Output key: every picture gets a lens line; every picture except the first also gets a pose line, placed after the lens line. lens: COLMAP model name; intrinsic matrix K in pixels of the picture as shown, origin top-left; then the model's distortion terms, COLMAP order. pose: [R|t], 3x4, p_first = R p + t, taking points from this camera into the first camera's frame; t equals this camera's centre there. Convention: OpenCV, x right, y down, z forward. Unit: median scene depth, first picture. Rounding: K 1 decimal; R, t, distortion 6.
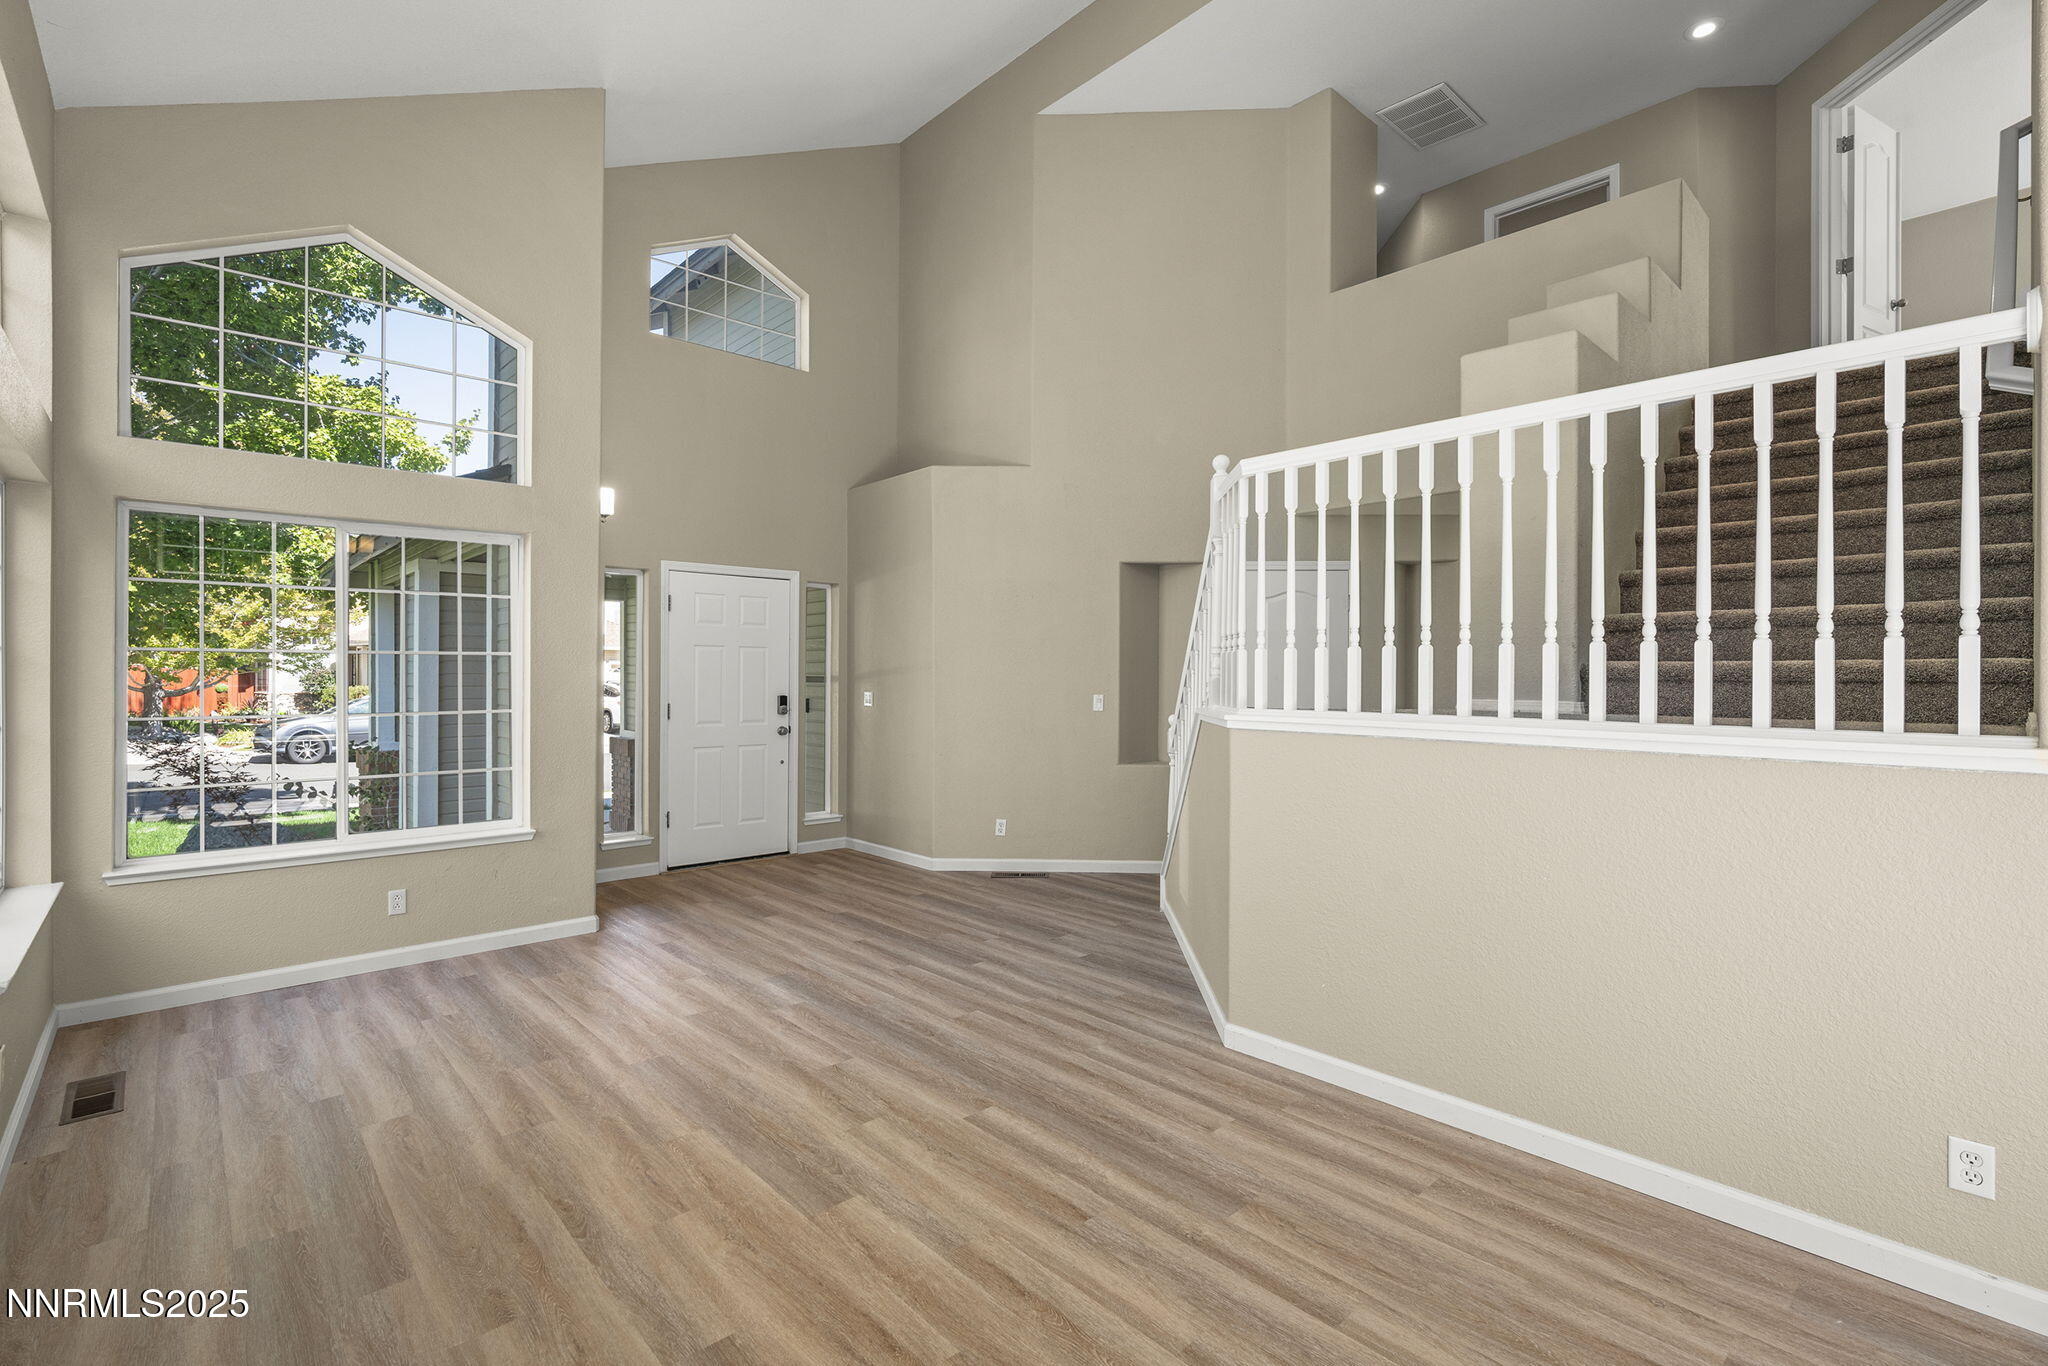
lens RADIAL K [[931.9, 0, 1019.8], [0, 931.9, 677.4], [0, 0, 1]] dist [-0.008819, 0.002376]
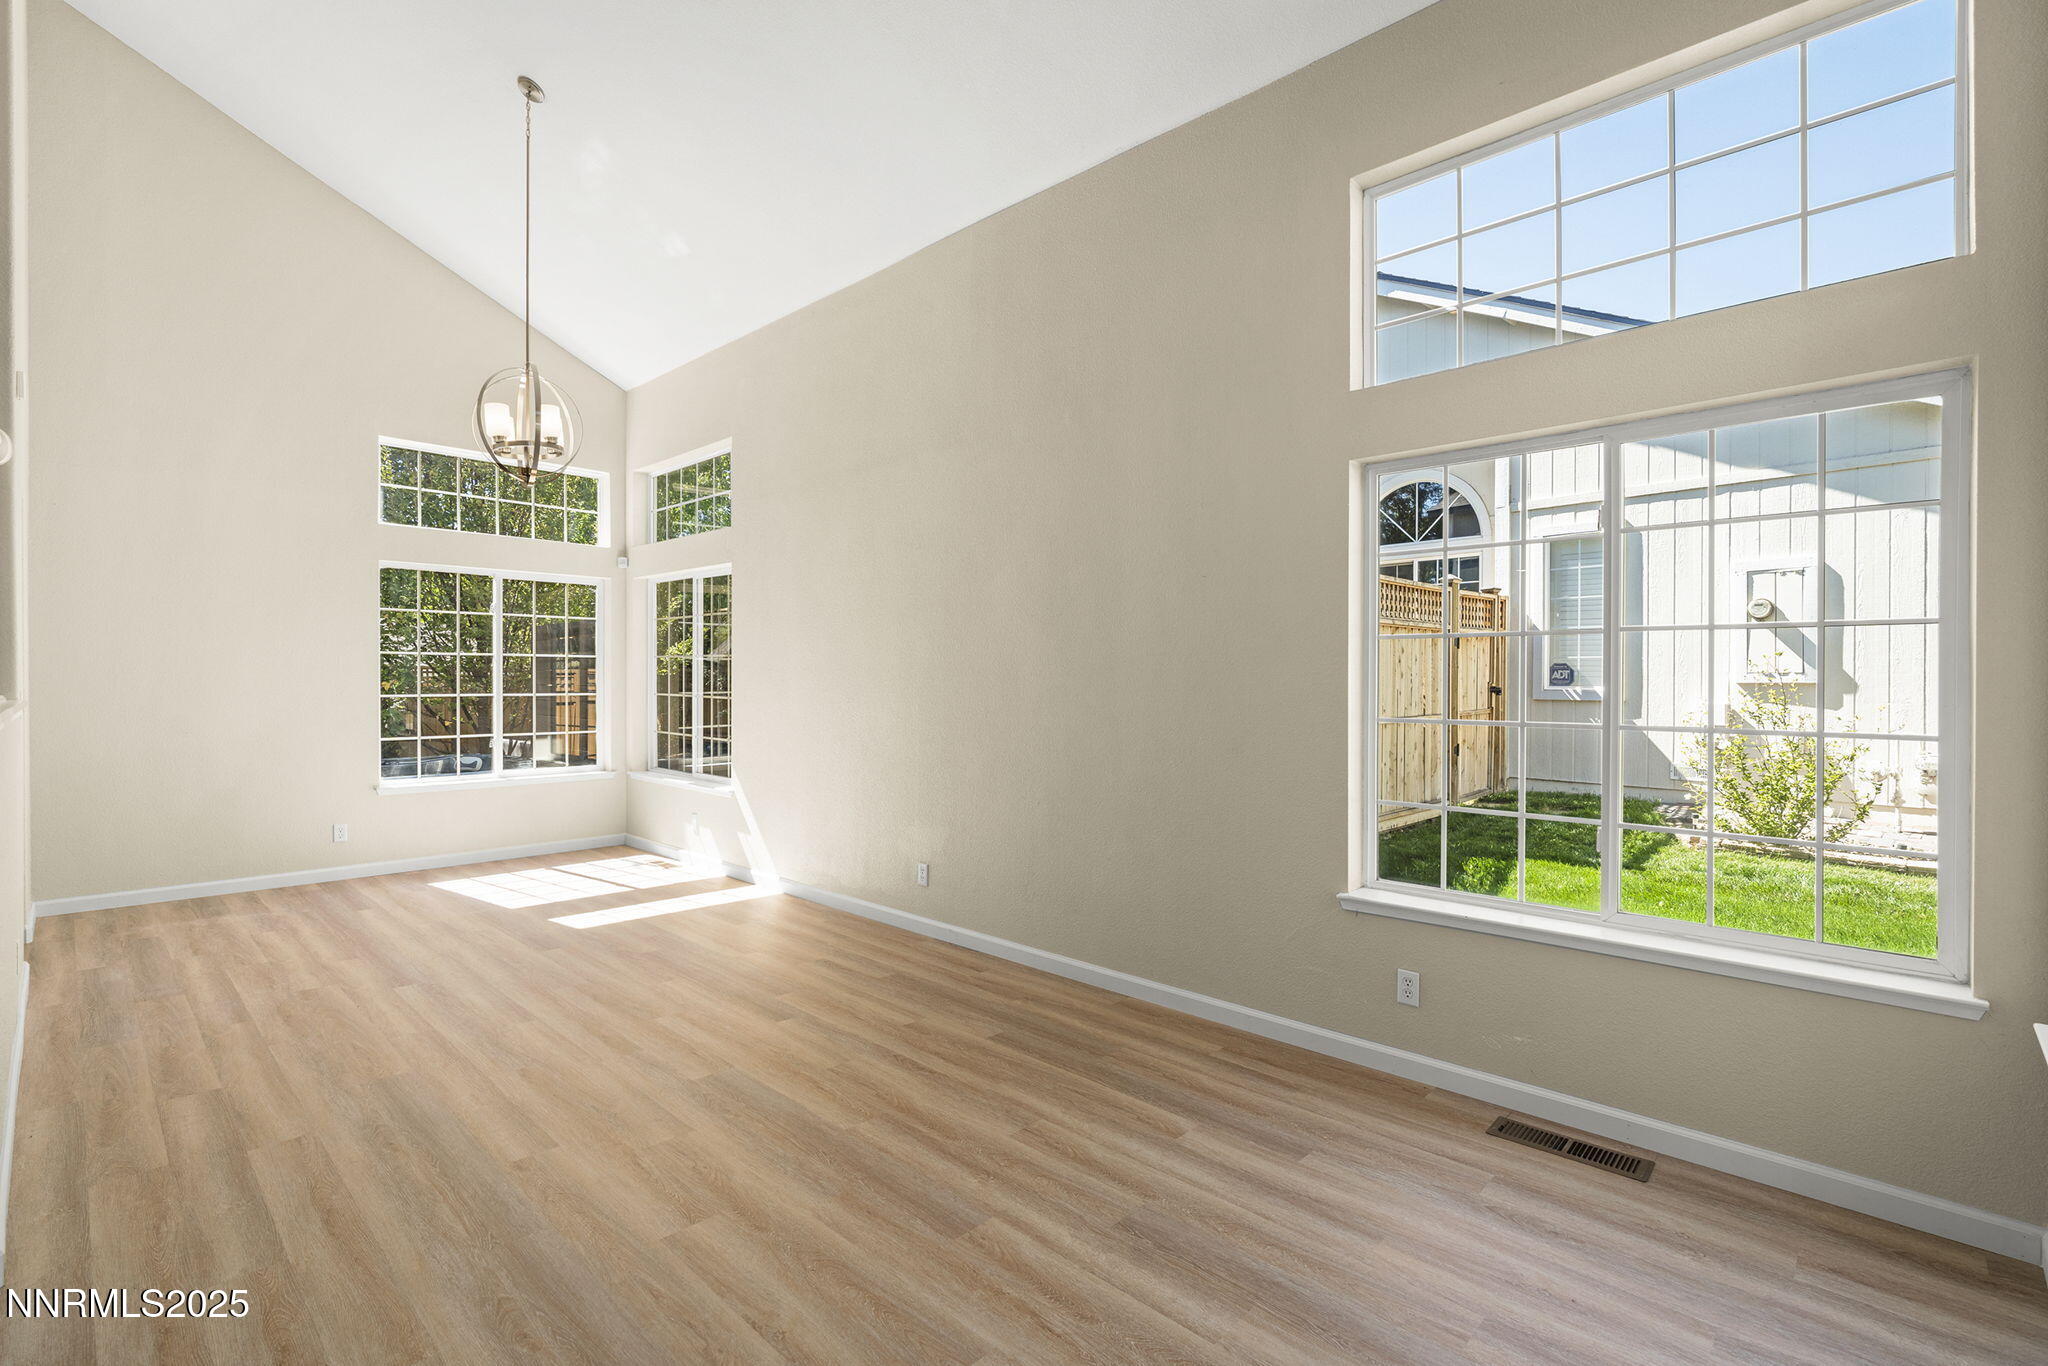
lens RADIAL K [[931.9, 0, 1017.3], [0, 931.9, 682.9], [0, 0, 1]] dist [-0.008819, 0.002376]
pose [[-0.997947, -0.006515, -0.063708, -0.352776], [-0.006911, 0.999958, 0.005991, 0.011674], [0.063666, 0.006419, -0.997951, 1.525940]]
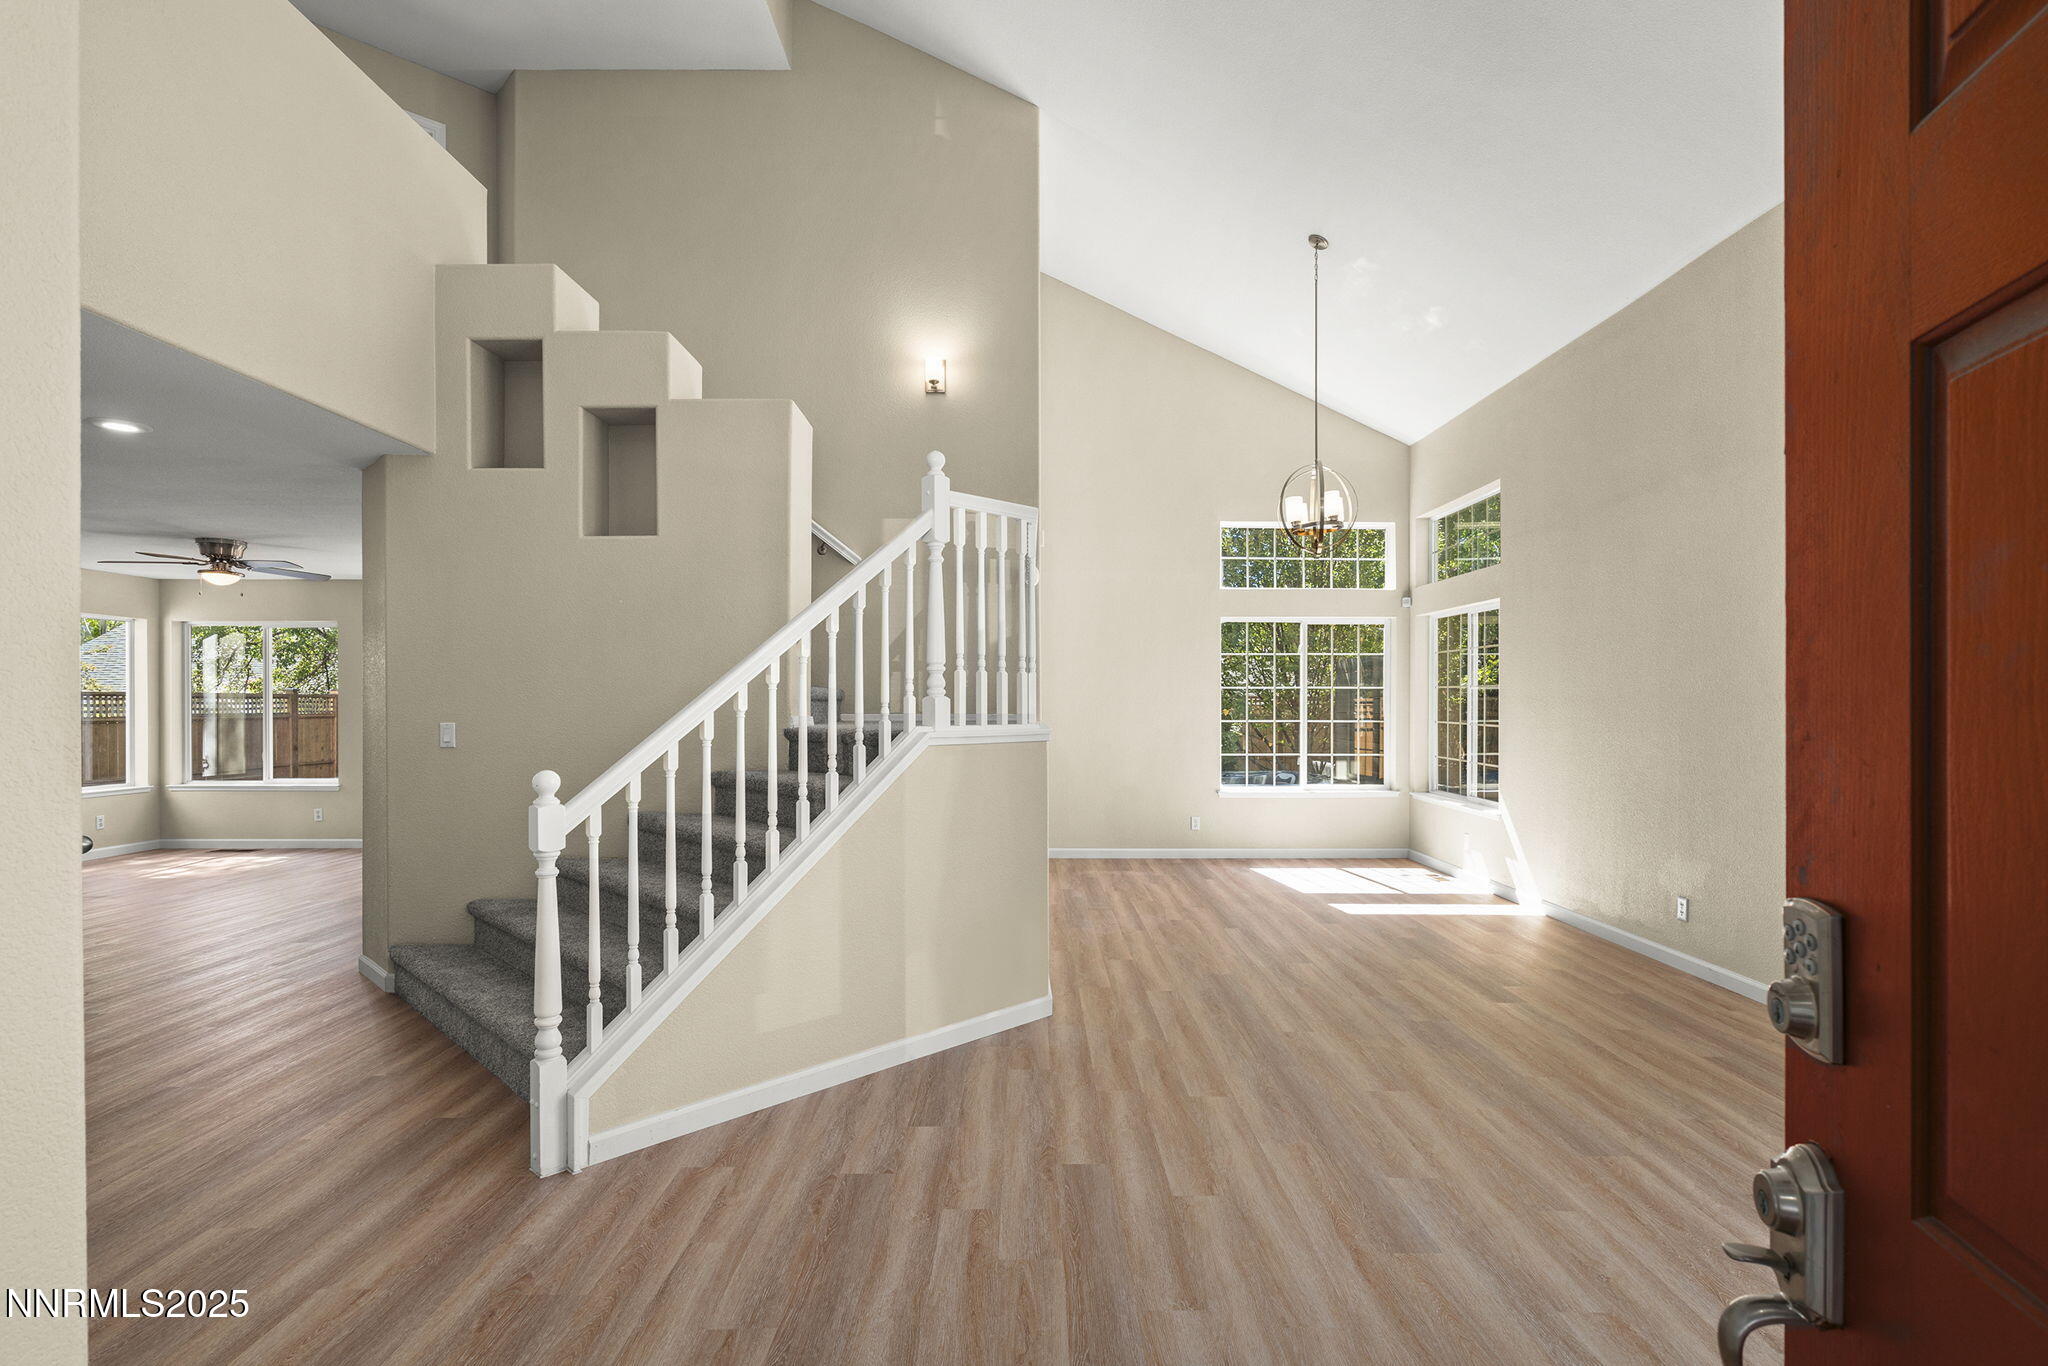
lens RADIAL K [[996.3, 0, 1032.6], [0, 996.3, 711.8], [0, 0, 1]] dist [0.001858, 0.000123]
pose [[-0.743602, -0.009217, 0.668559, -0.558633], [-0.001583, 0.999926, 0.012025, 0.002788], [-0.668621, 0.007884, -0.743561, 1.832810]]
